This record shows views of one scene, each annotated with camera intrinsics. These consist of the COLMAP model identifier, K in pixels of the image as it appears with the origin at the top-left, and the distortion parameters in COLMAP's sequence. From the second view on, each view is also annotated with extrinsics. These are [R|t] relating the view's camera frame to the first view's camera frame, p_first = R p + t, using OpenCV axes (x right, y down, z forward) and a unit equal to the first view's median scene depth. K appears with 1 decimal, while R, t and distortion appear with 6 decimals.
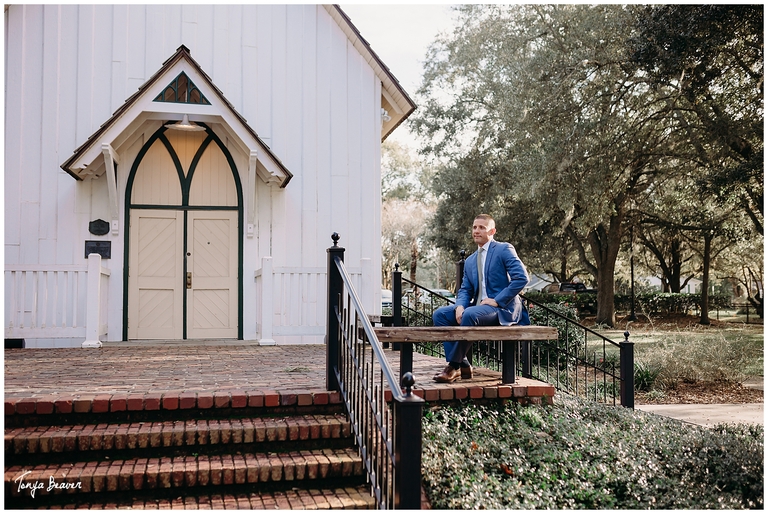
lens RADIAL K [[720.7, 0, 384.0], [0, 720.7, 257.0], [0, 0, 1]] dist [-0.031308, 0.002529]
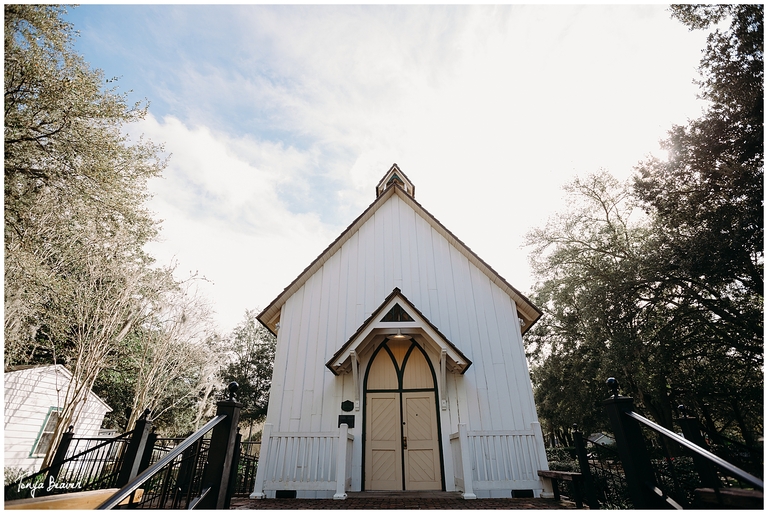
lens RADIAL K [[346.6, 0, 384.0], [0, 346.6, 257.0], [0, 0, 1]] dist [-0.050491, 0.000132]
pose [[0.959375, -0.142607, -0.243440, -0.093229], [0.018926, 0.893437, -0.448789, 0.005665], [0.281499, 0.425950, 0.859840, 0.242343]]
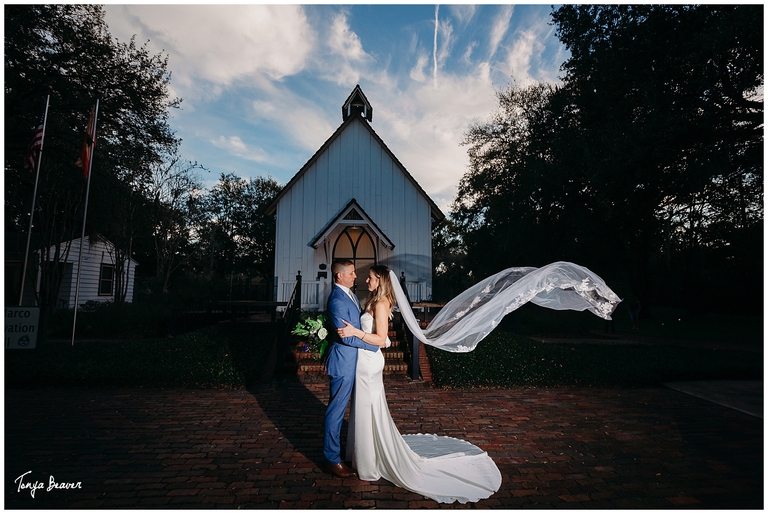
lens RADIAL K [[346.6, 0, 384.0], [0, 346.6, 257.0], [0, 0, 1]] dist [-0.050491, 0.000132]
pose [[0.983852, -0.013320, -0.178487, 0.053086], [0.003822, 0.998563, -0.053452, -0.007880], [0.178943, 0.051907, 0.982489, -0.215543]]
